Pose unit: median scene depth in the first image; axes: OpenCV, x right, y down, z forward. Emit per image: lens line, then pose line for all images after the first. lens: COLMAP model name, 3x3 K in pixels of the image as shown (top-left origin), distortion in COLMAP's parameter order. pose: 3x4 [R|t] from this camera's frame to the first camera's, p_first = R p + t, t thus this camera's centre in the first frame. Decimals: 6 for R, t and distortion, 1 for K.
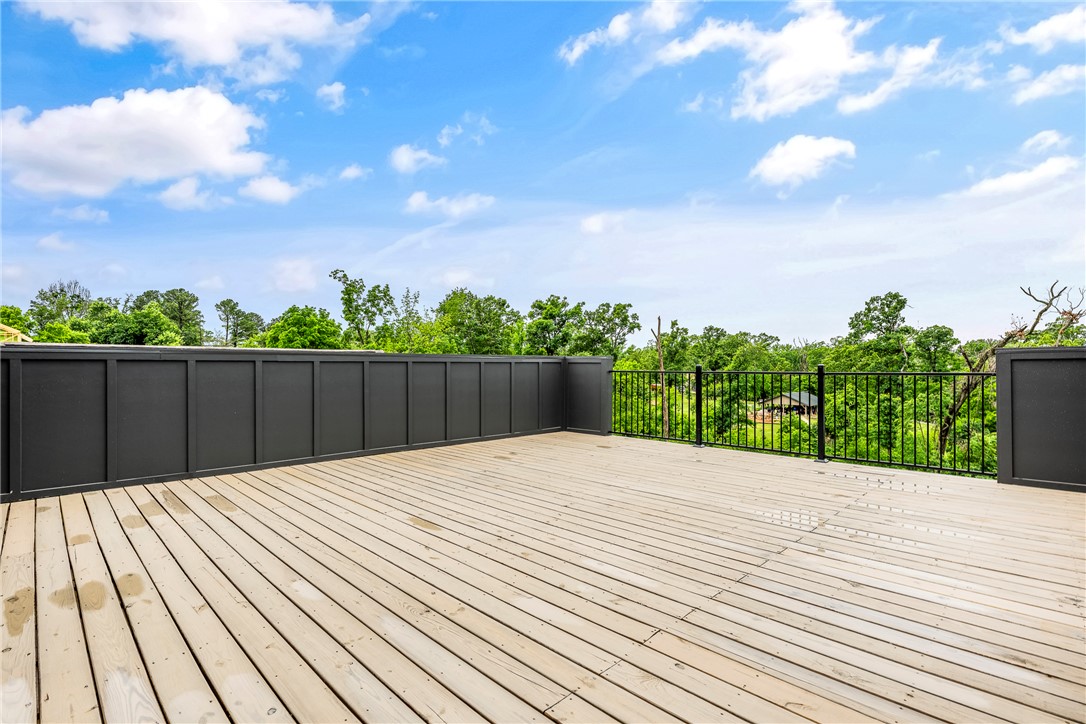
lens RADIAL K [[511.5, 0, 543.0], [0, 511.5, 362.0], [0, 0, 1]] dist [0.000041, 0.000900]
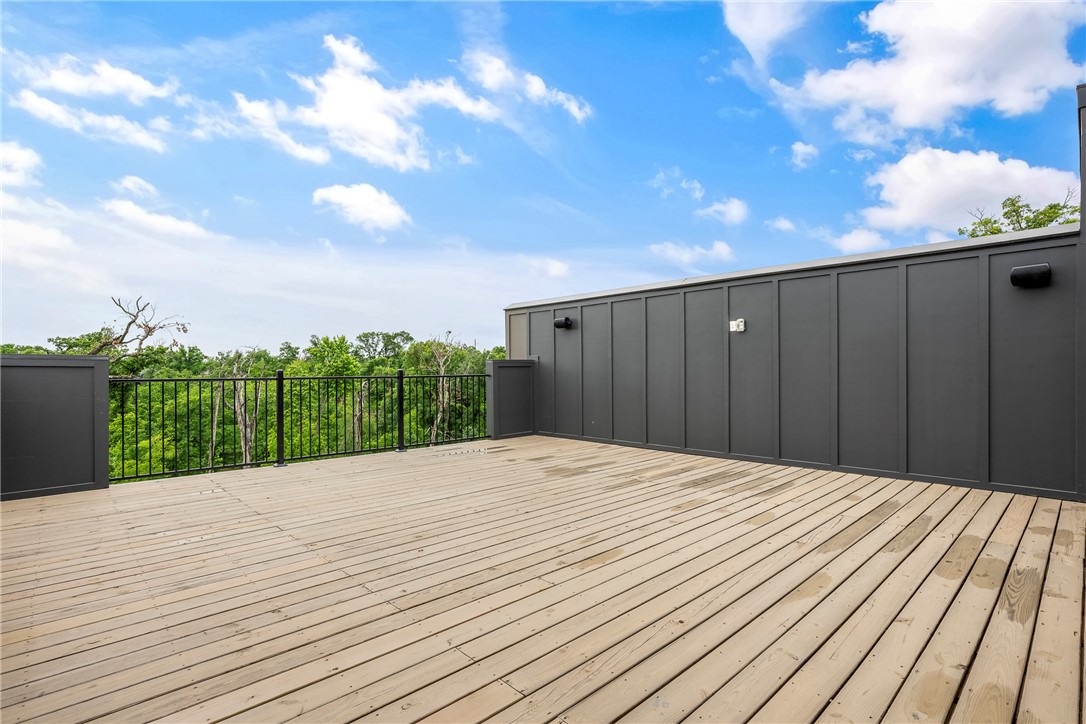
lens RADIAL K [[514.4, 0, 544.1], [0, 514.4, 372.3], [0, 0, 1]] dist [-0.000002, 0.000051]
pose [[0.033457, -0.004359, 0.999431, -0.048945], [-0.001038, 0.999990, 0.004397, 0.000492], [-0.999440, -0.001185, 0.033452, 0.048755]]
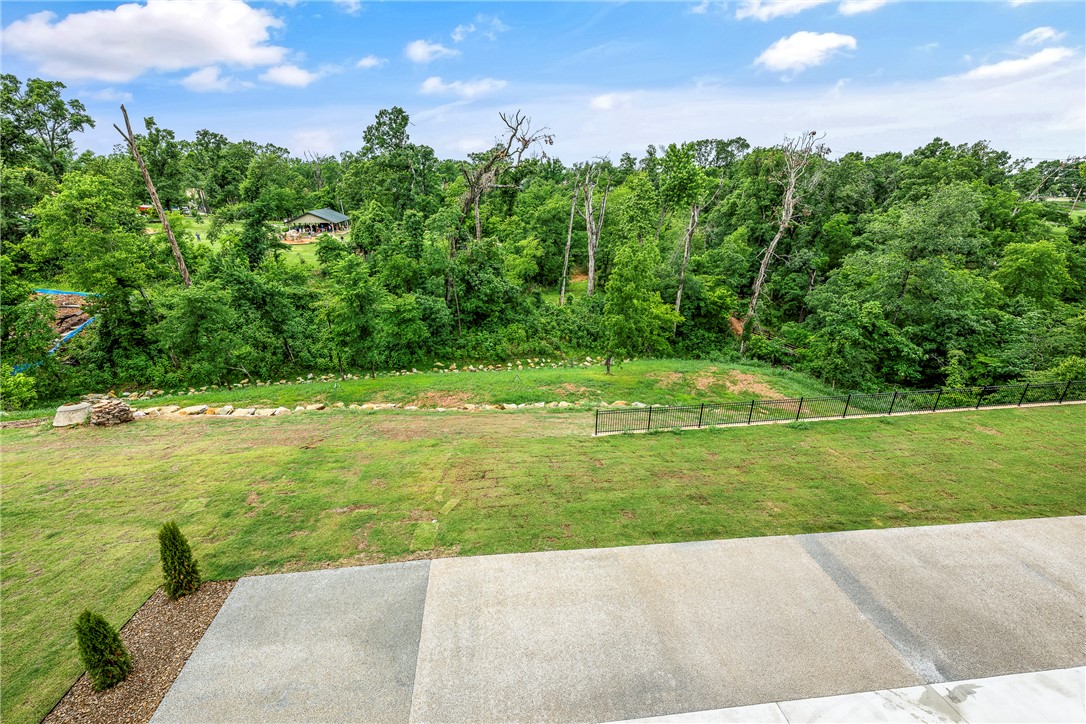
lens RADIAL K [[451.8, 0, 540.0], [0, 451.8, 365.1], [0, 0, 1]] dist [-0.000195, 0.000425]
pose [[0.616454, -0.294866, 0.730095, 0.021955], [-0.008666, 0.924636, 0.380753, -0.000879], [-0.787343, -0.241044, 0.567440, 0.101340]]
